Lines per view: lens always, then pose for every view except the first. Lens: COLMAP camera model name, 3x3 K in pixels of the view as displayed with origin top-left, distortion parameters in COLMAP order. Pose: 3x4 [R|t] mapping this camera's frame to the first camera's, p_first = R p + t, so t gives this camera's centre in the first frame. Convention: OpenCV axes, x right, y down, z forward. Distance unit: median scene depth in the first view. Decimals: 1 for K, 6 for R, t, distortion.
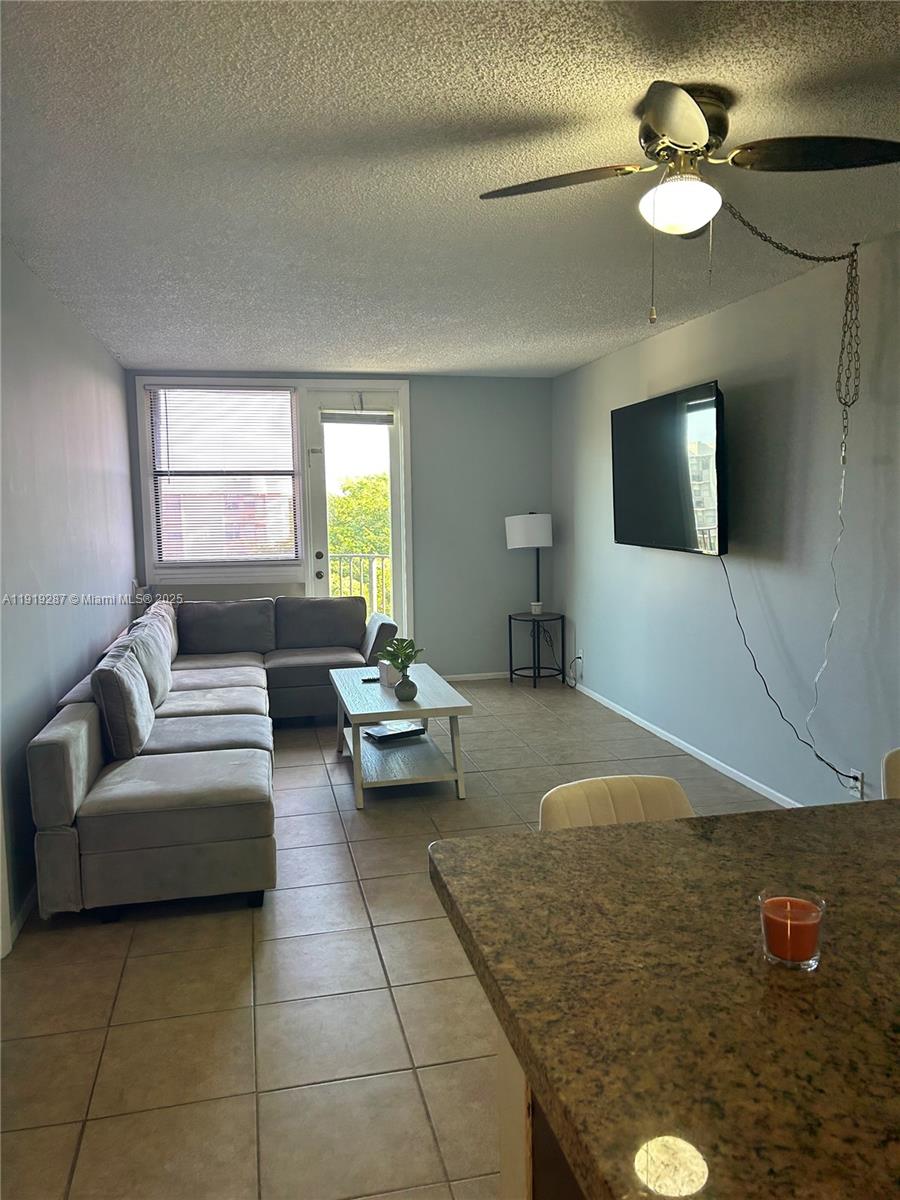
lens RADIAL K [[909.3, 0, 453.4], [0, 909.3, 600.0], [0, 0, 1]] dist [0.058826, -0.071045]
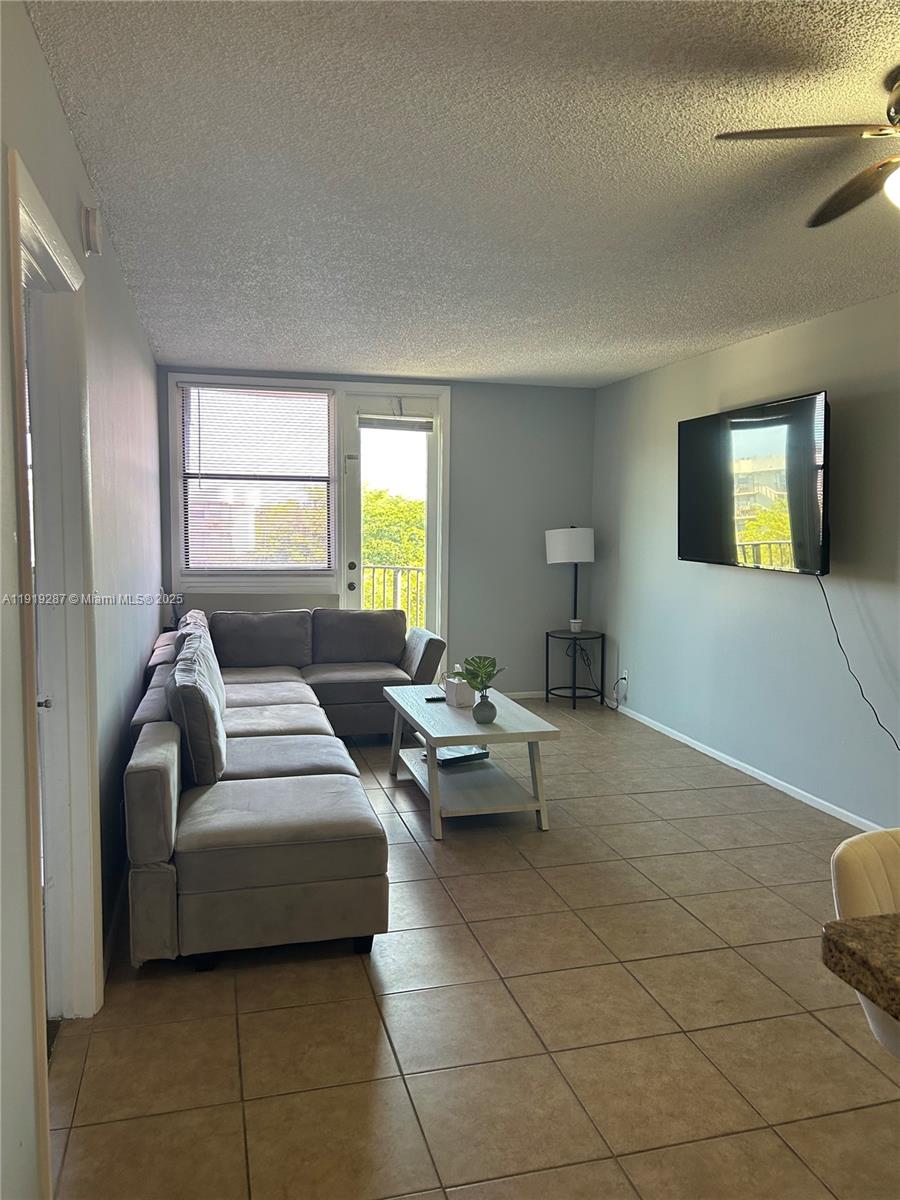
lens RADIAL K [[909.3, 0, 449.7], [0, 909.3, 599.8], [0, 0, 1]] dist [0.058826, -0.071045]
pose [[0.999011, 0.021789, 0.038752, -0.142123], [-0.021158, 0.999638, -0.016615, 0.000393], [-0.039100, 0.015778, 0.999111, 0.074219]]
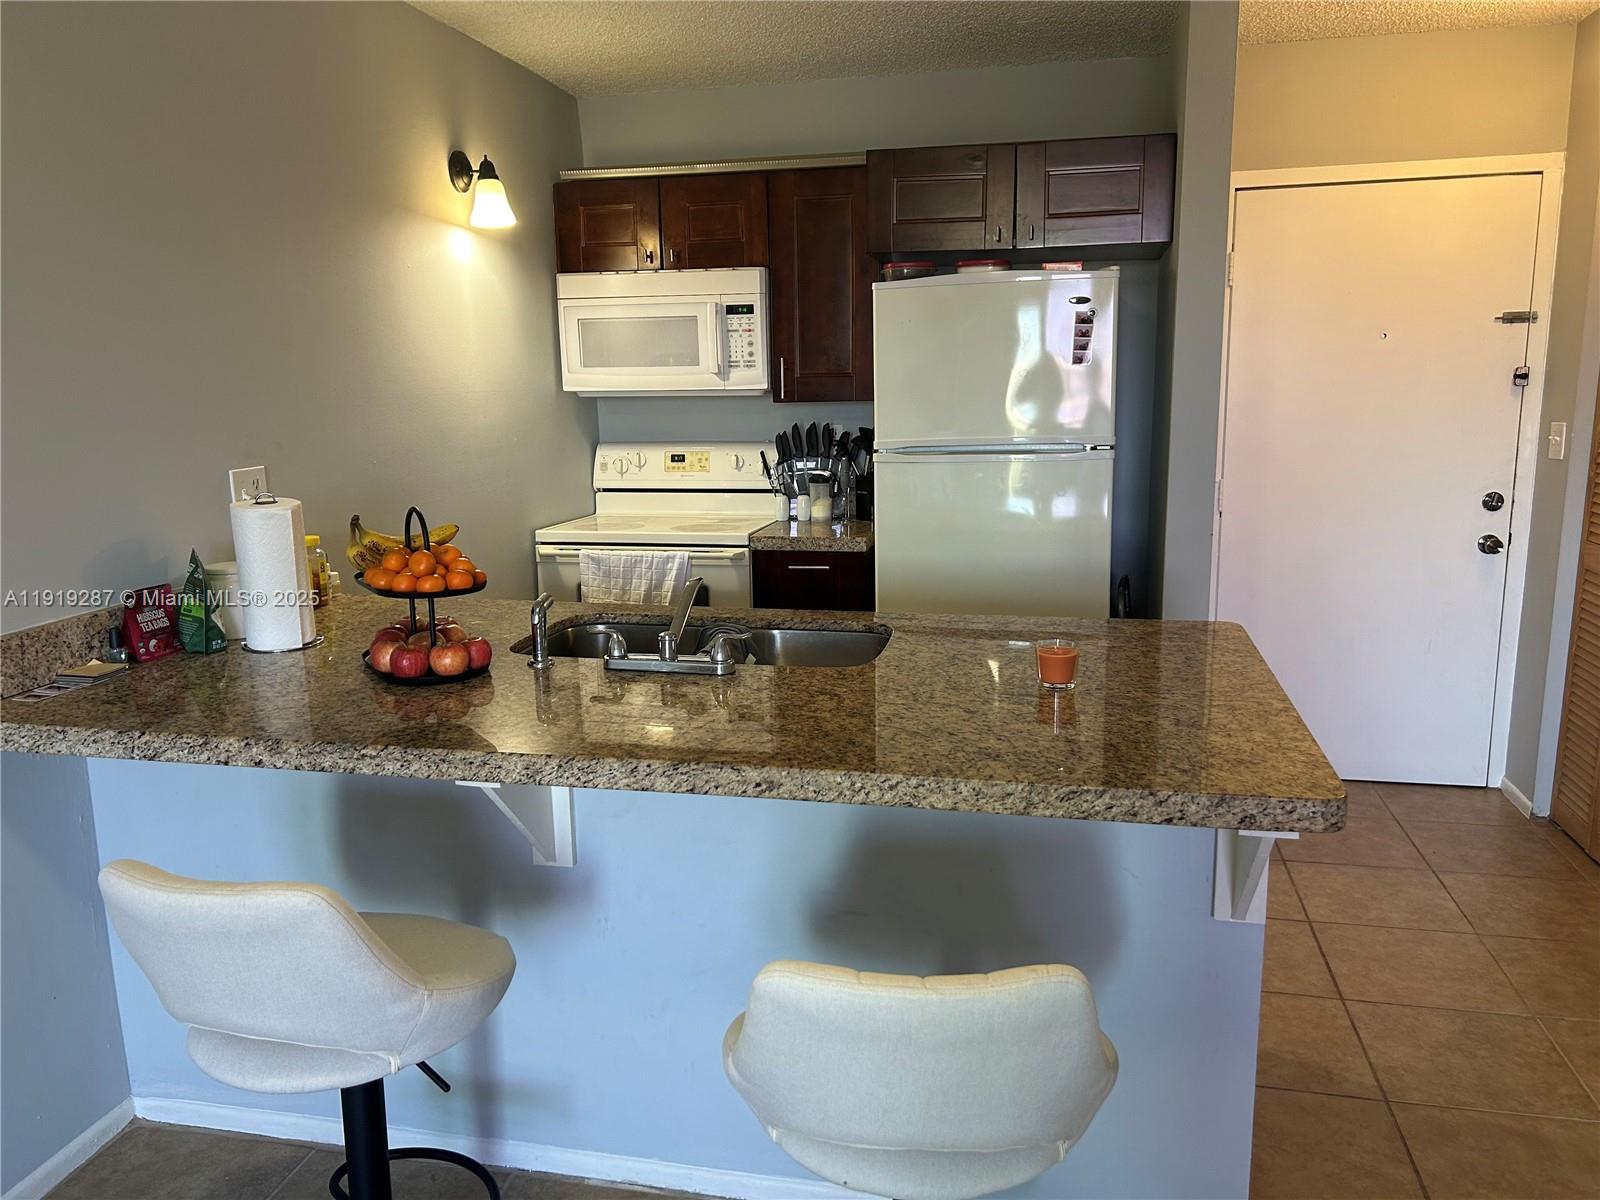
lens RADIAL K [[1212.4, 0, 806.3], [0, 1212.4, 605.2], [0, 0, 1]] dist [0.058826, -0.071045]
pose [[-0.908962, -0.044110, 0.414540, -0.011469], [0.079744, 0.957626, 0.276754, -0.073117], [-0.409182, 0.284615, -0.866928, 0.734491]]
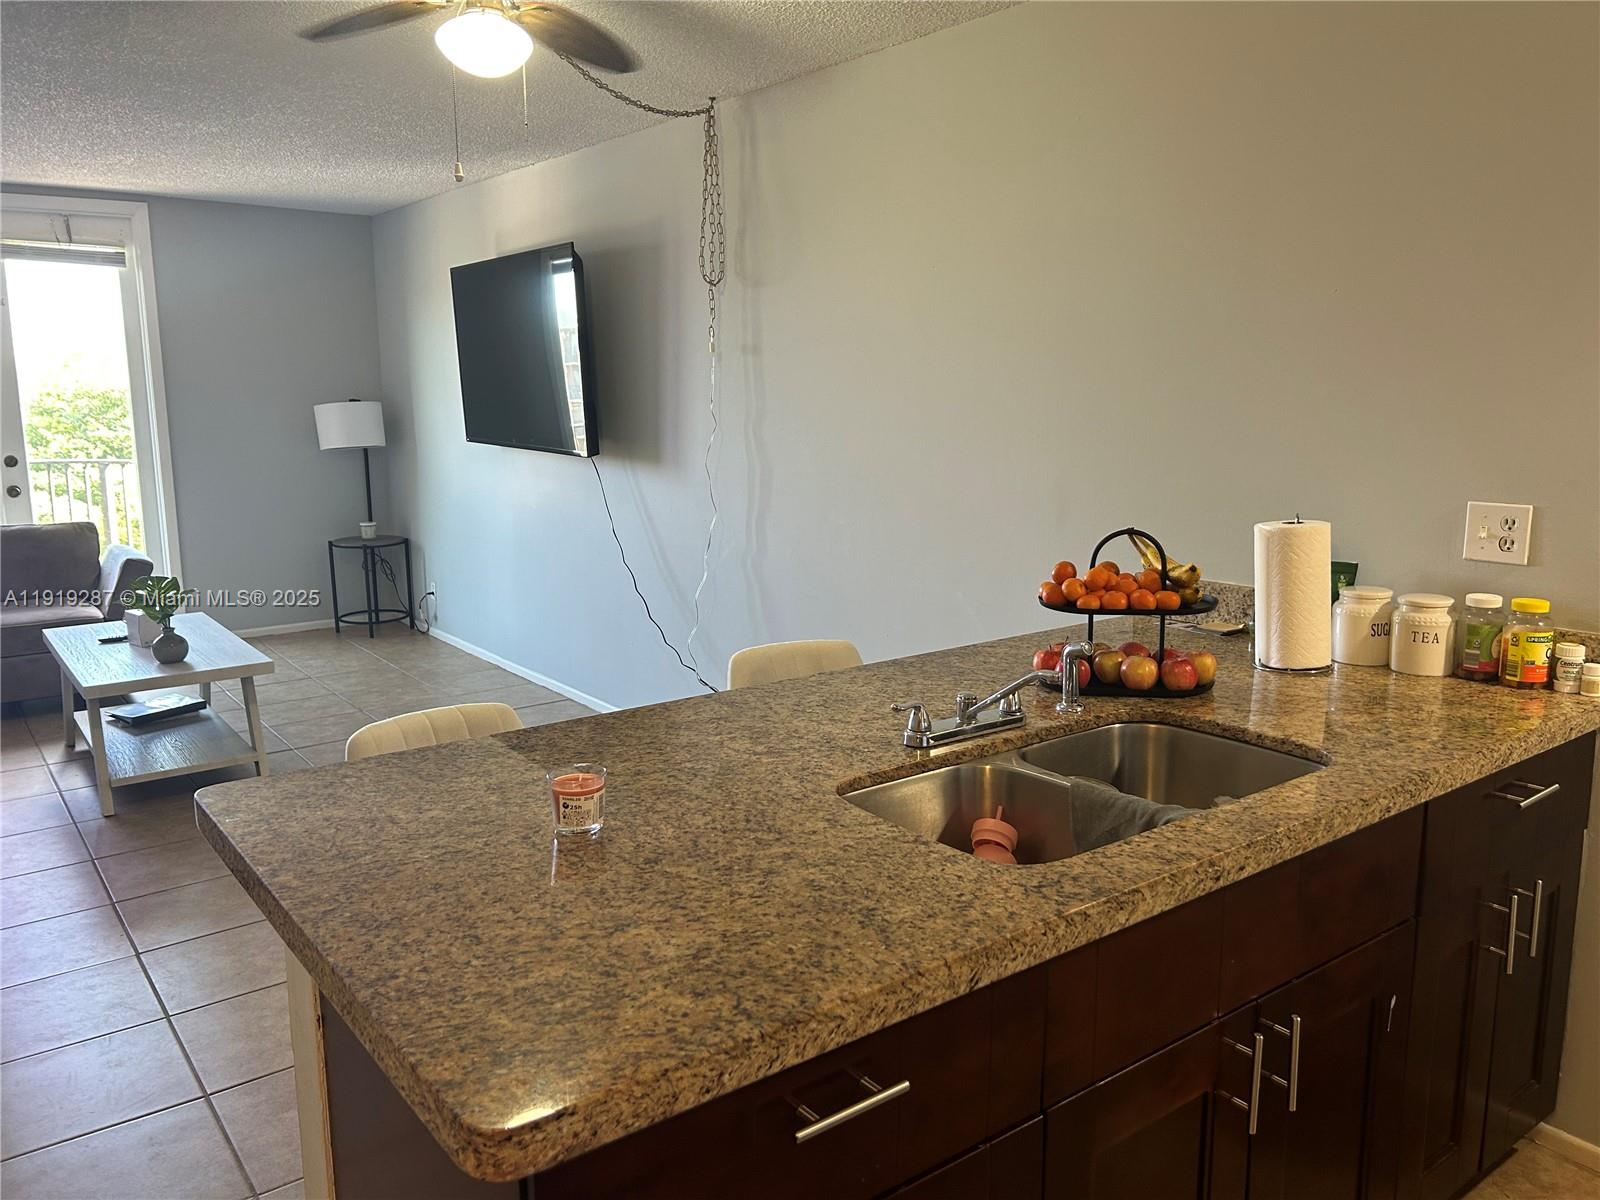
lens RADIAL K [[1212.4, 0, 824.4], [0, 1212.4, 597.7], [0, 0, 1]] dist [0.058826, -0.071045]
pose [[0.905945, -0.060142, 0.419102, 0.013921], [0.032769, 0.996851, 0.072215, 0.007171], [-0.422126, -0.051689, 0.905062, -0.107955]]
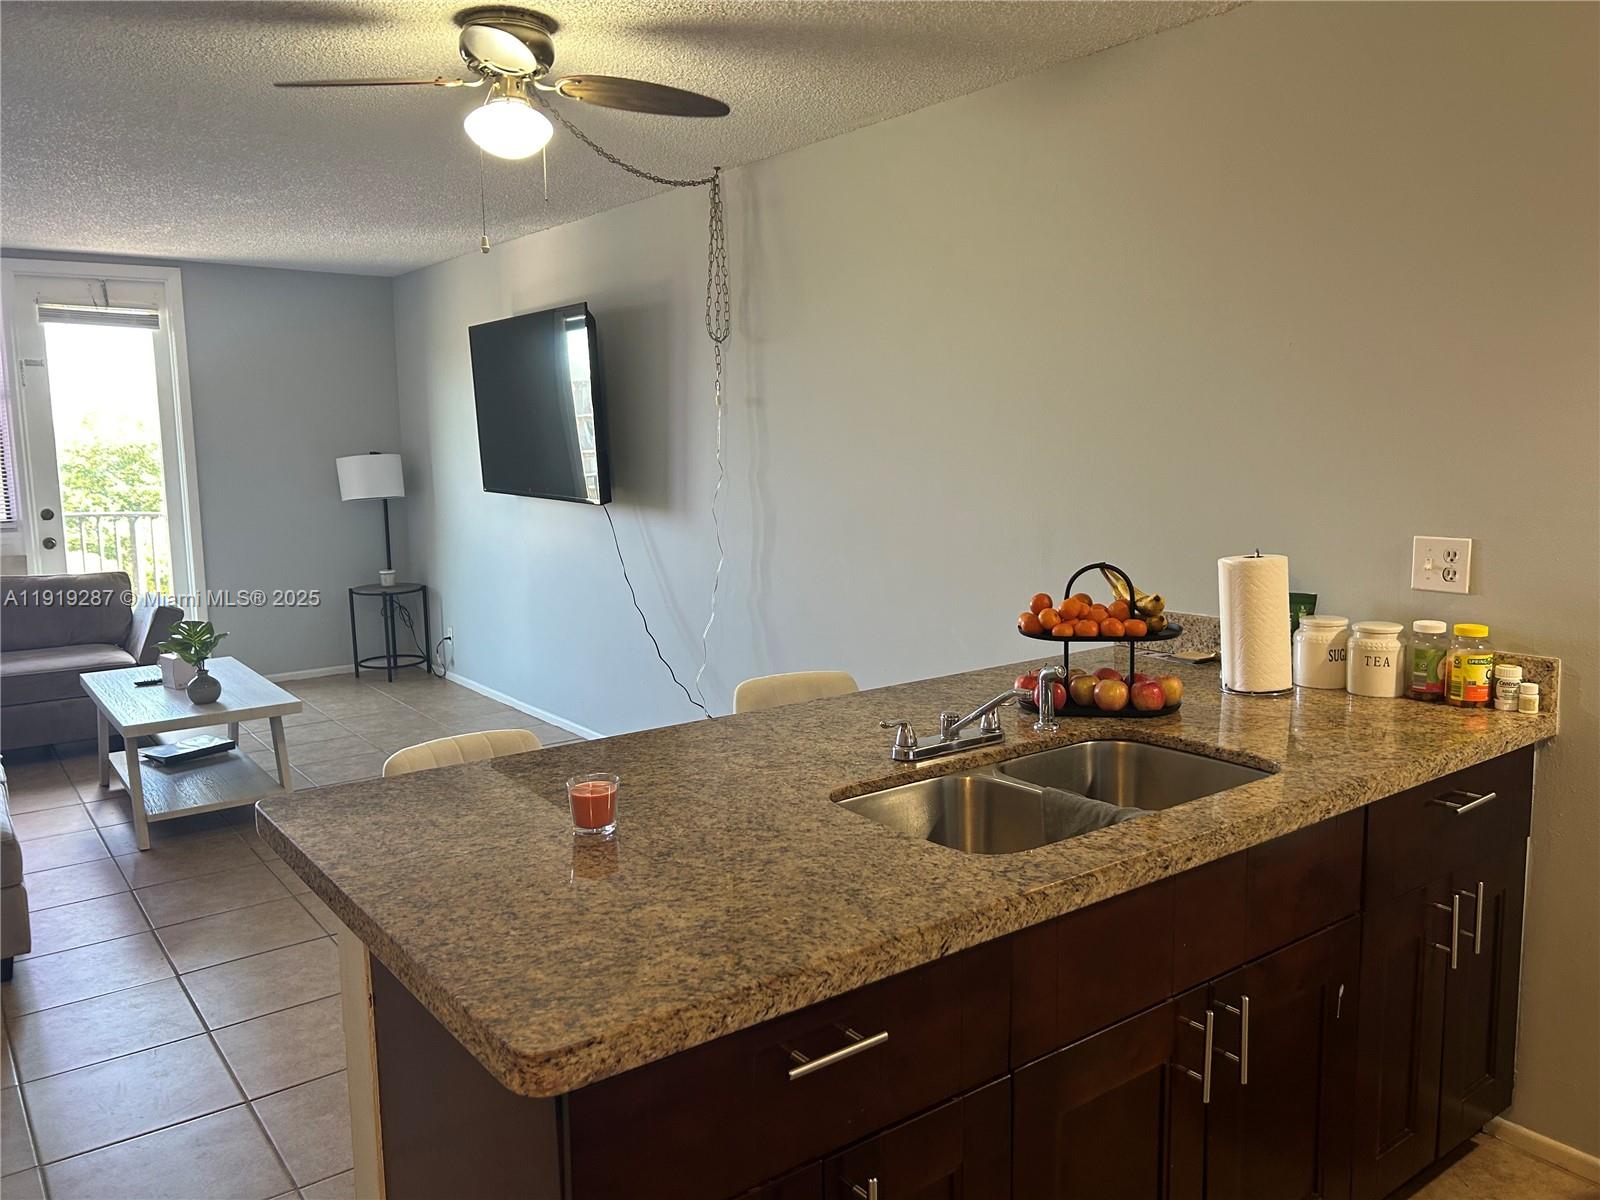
lens RADIAL K [[1212.4, 0, 820.4], [0, 1212.4, 598.6], [0, 0, 1]] dist [0.058826, -0.071045]
pose [[0.909813, -0.051536, 0.411807, -0.001907], [0.041374, 0.998580, 0.033560, 0.012067], [-0.412952, -0.013495, 0.910653, -0.155755]]
